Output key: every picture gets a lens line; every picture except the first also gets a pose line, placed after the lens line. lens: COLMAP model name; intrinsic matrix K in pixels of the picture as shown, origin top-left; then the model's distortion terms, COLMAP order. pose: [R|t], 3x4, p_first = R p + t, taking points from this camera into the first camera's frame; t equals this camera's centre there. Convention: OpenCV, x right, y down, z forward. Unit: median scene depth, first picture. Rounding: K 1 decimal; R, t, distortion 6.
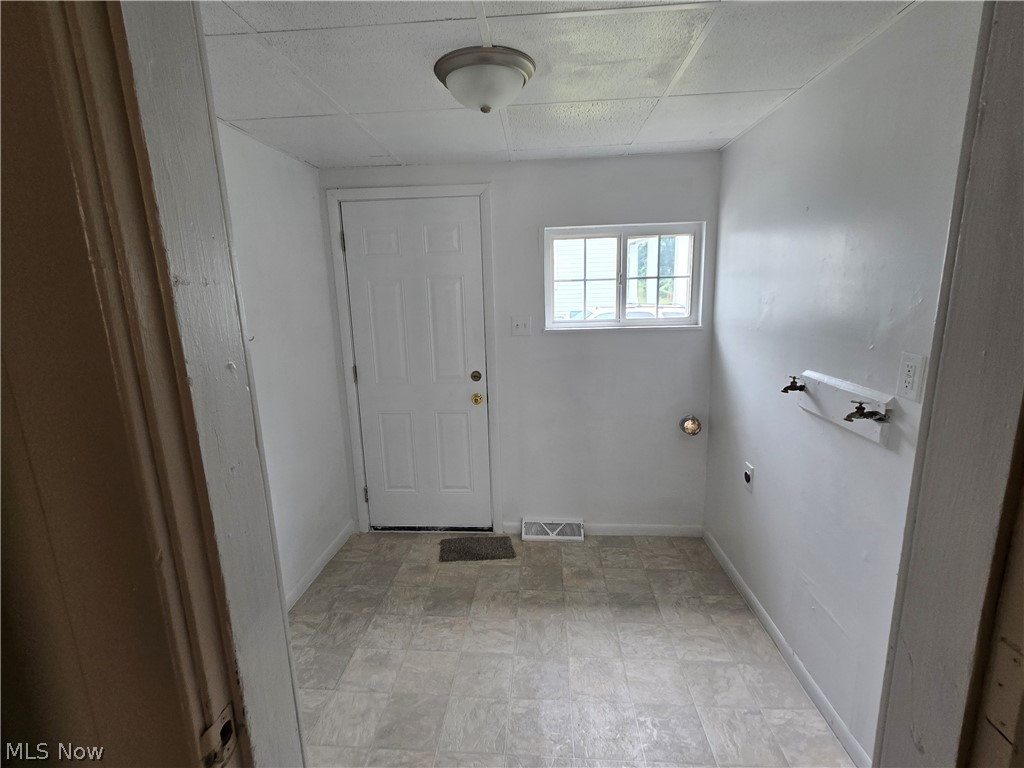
lens RADIAL K [[479.4, 0, 512.0], [0, 479.4, 384.0], [0, 0, 1]] dist [0.001950, 0.001072]
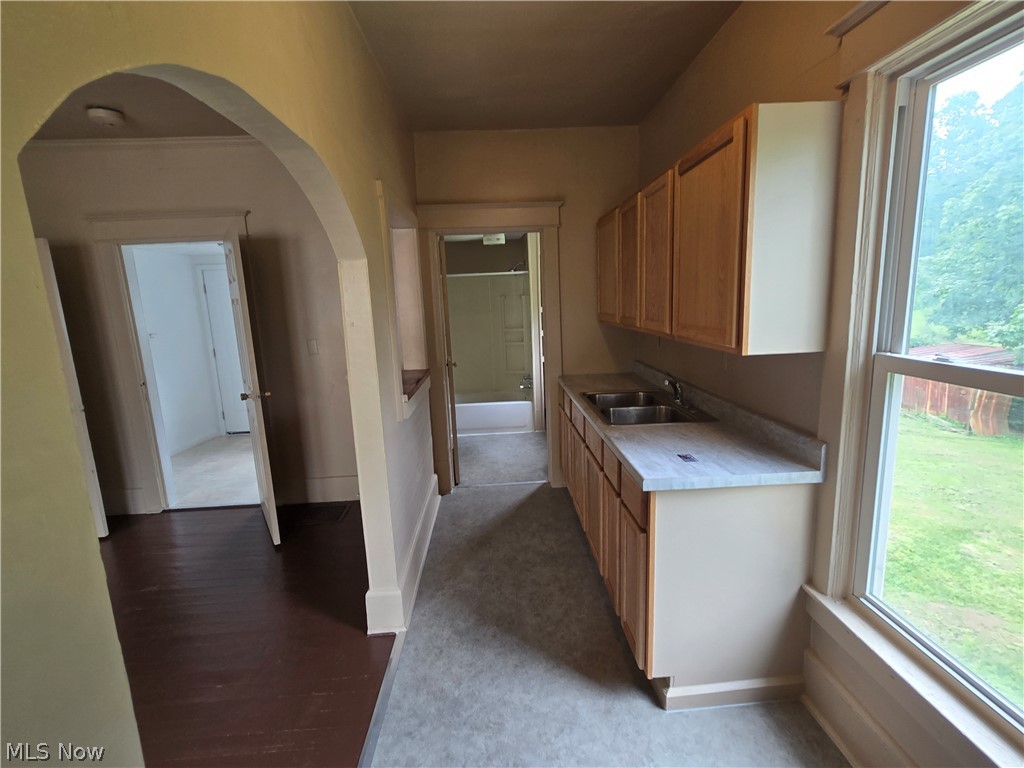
lens RADIAL K [[479.4, 0, 512.0], [0, 479.4, 384.0], [0, 0, 1]] dist [0.001950, 0.001072]
pose [[0.993825, -0.027049, 0.107611, 0.739551], [0.029833, 0.999258, -0.024342, 0.207771], [-0.106873, 0.027402, 0.993895, -1.208248]]
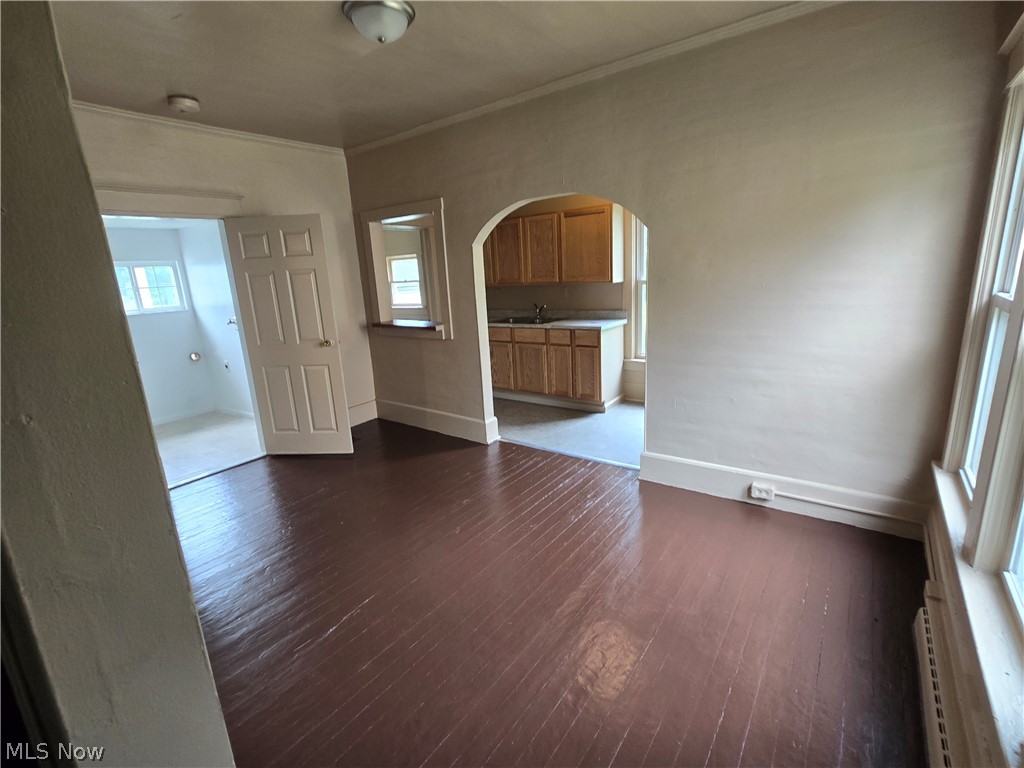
lens RADIAL K [[479.4, 0, 512.0], [0, 479.4, 384.0], [0, 0, 1]] dist [0.001950, 0.001072]
pose [[0.533739, -0.195894, 0.822647, -0.643382], [0.204060, 0.973887, 0.099513, 0.278646], [-0.820660, 0.114755, 0.559776, -1.312993]]
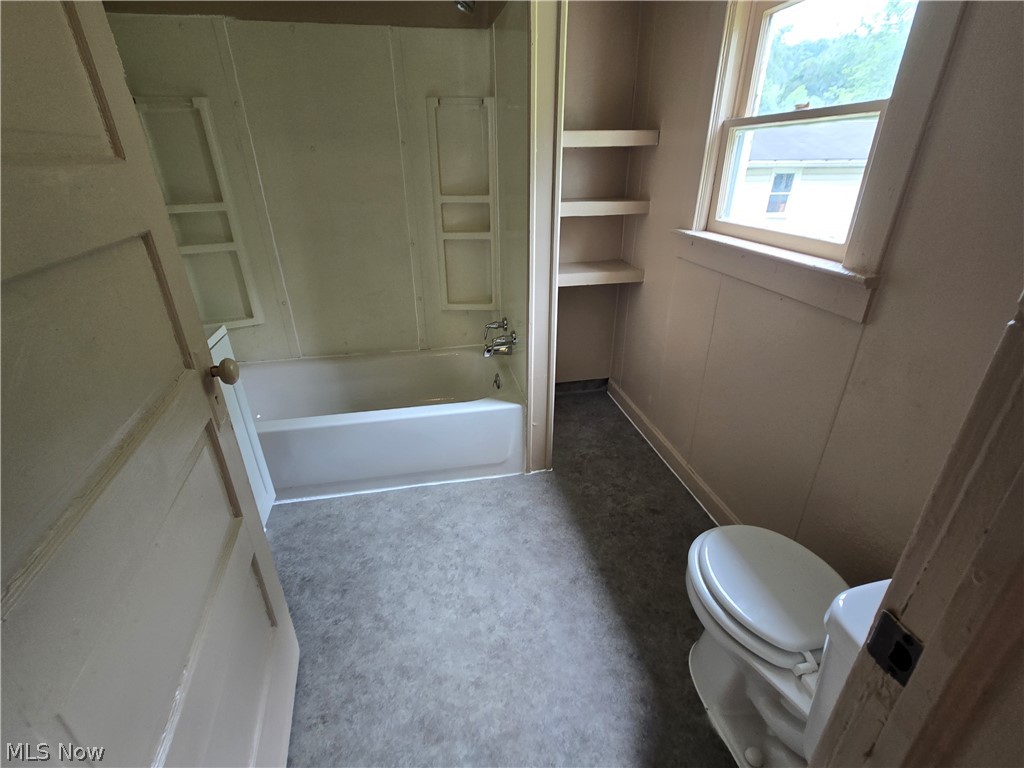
lens RADIAL K [[479.4, 0, 512.0], [0, 479.4, 384.0], [0, 0, 1]] dist [0.001950, 0.001072]
pose [[0.968362, -0.089411, 0.232982, 0.846567], [0.031341, 0.969792, 0.241913, 0.023621], [-0.247573, -0.226958, 0.941912, 0.071930]]
